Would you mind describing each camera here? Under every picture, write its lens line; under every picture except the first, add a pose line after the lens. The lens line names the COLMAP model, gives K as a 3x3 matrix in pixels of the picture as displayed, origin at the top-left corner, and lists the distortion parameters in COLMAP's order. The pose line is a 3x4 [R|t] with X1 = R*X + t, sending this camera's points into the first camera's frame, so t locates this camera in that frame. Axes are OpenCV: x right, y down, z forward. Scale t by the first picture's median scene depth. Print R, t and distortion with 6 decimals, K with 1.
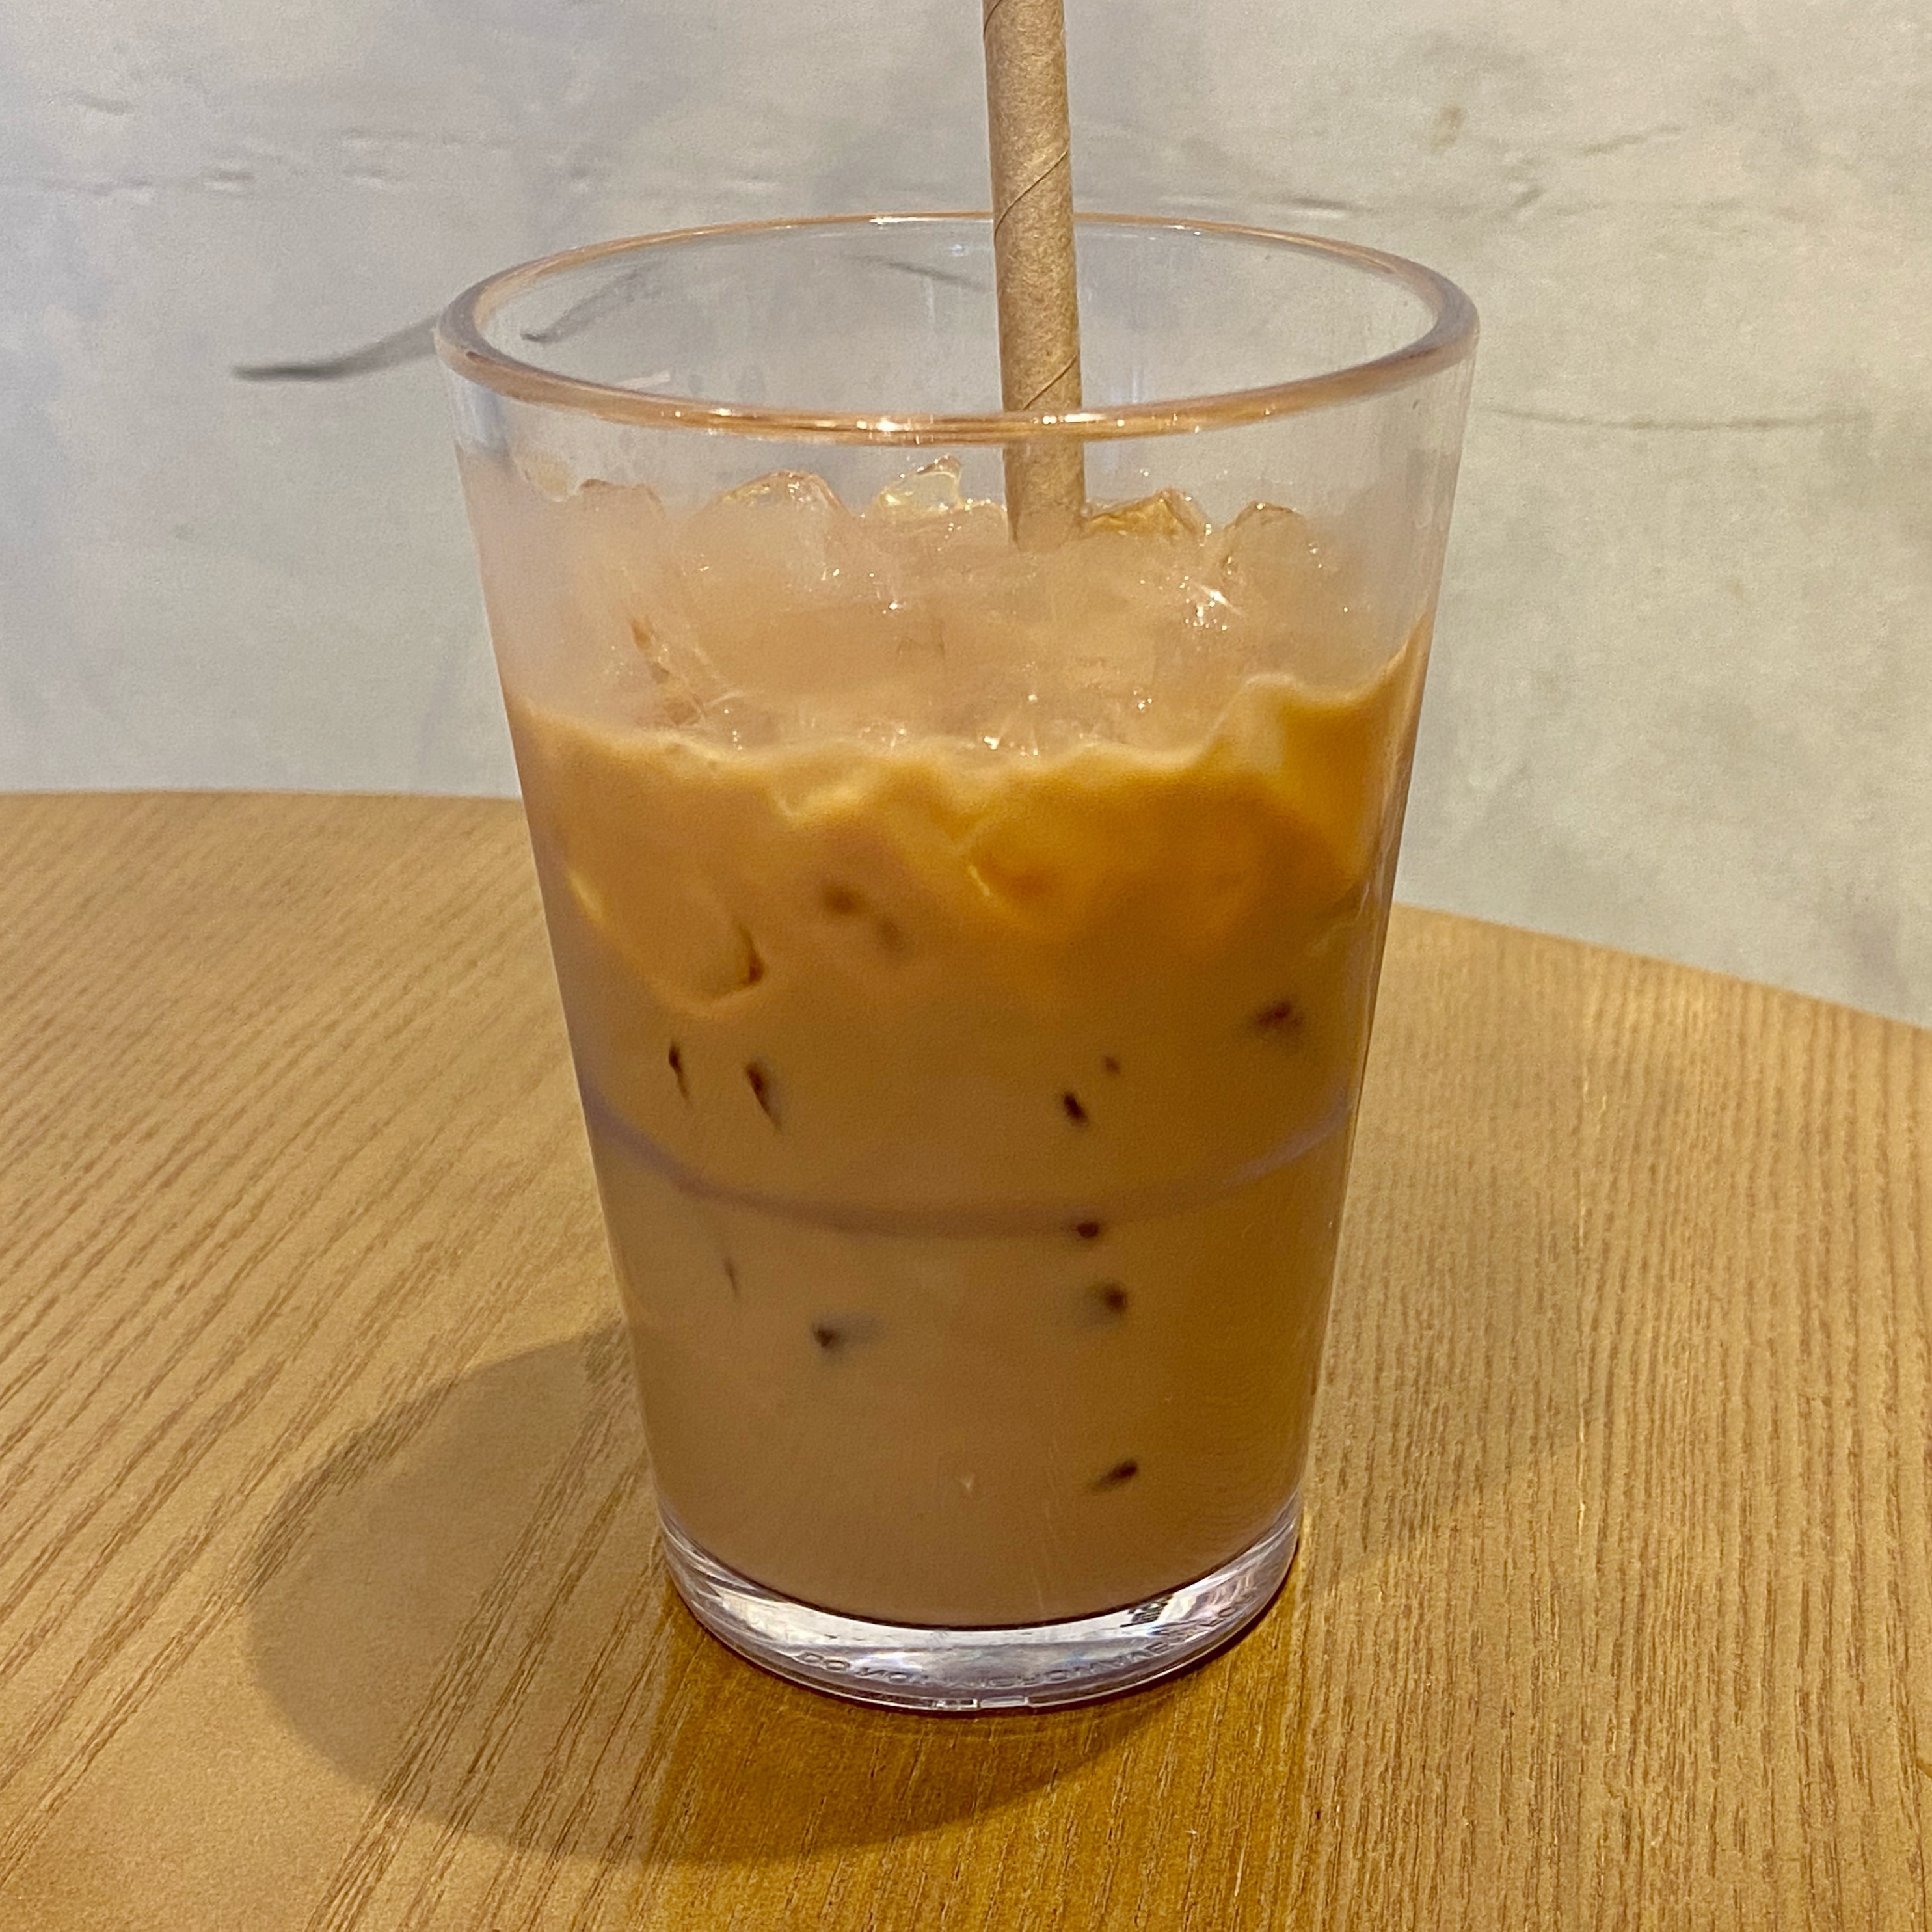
lens RADIAL K [[3091.1, 0, 966.0], [0, 3091.1, 966.0], [0, 0, 1]] dist [0.226929, -0.835851]
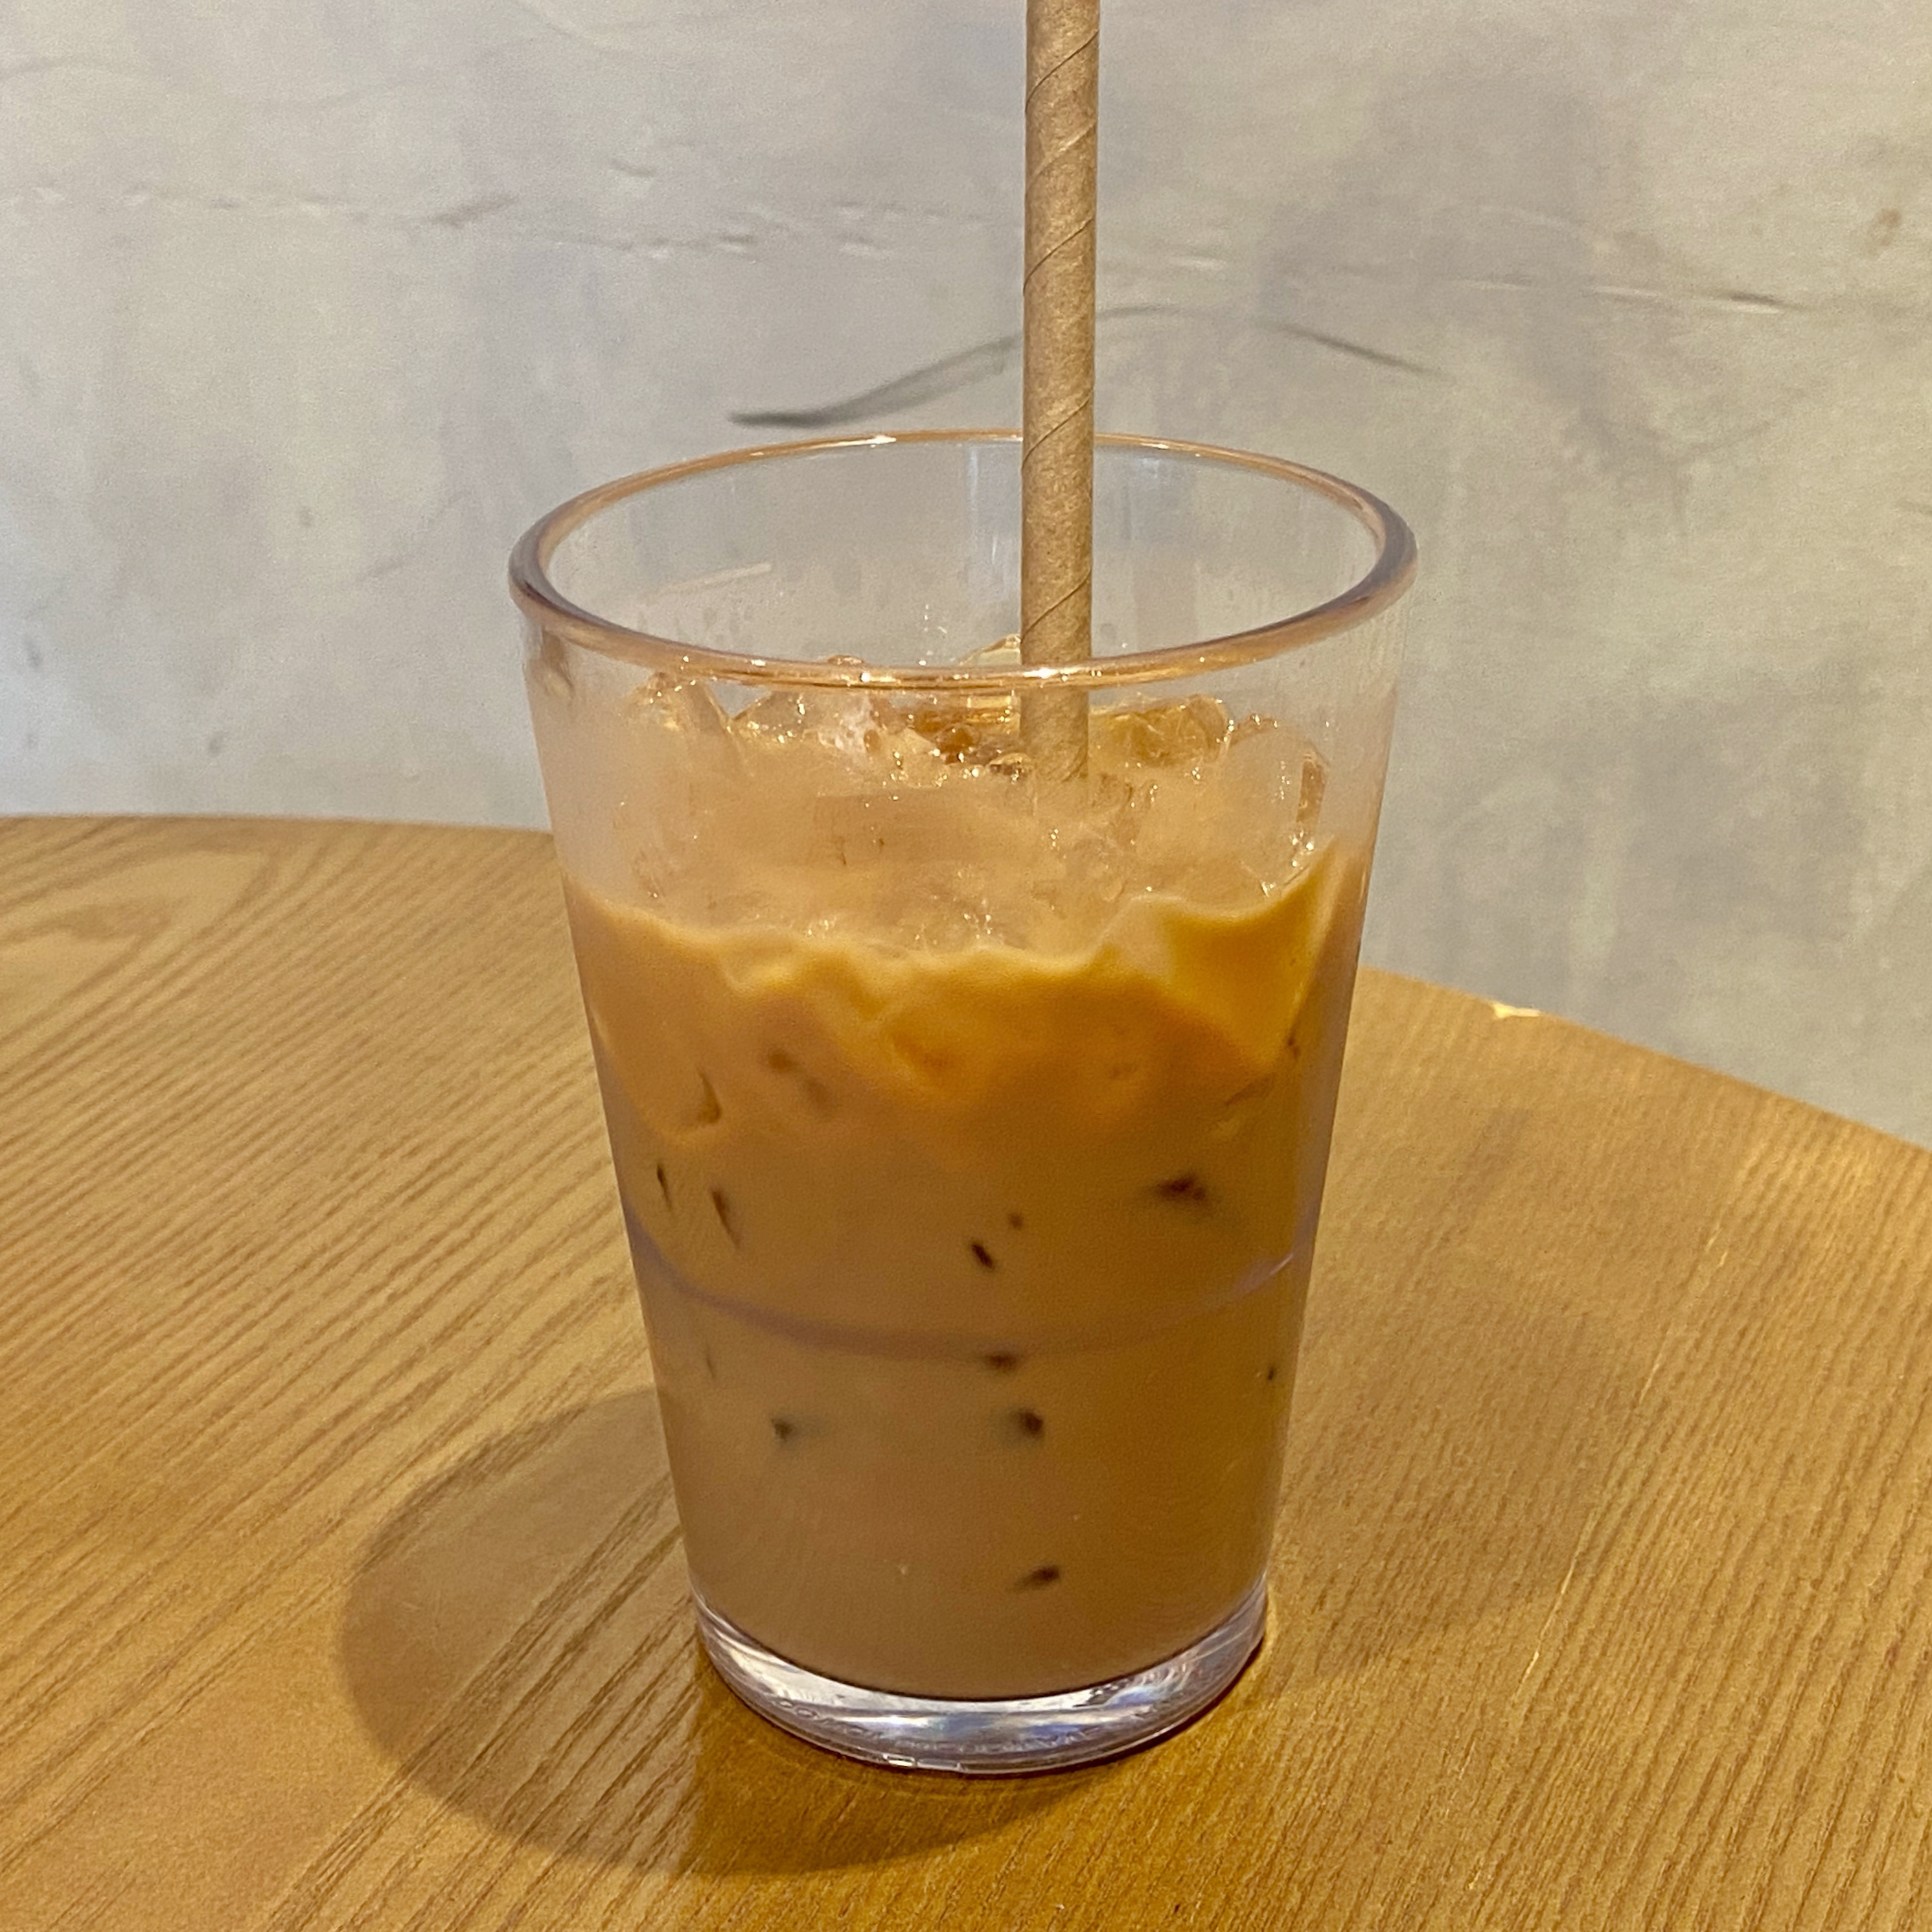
lens RADIAL K [[3047.1, 0, 865.6], [0, 3047.1, 943.4], [0, 0, 1]] dist [0.236757, -0.815822]
pose [[0.969851, 0.080597, -0.229983, 0.204502], [-0.079798, 0.996729, 0.012788, -0.066868], [0.230262, 0.005950, 0.973111, -0.085179]]
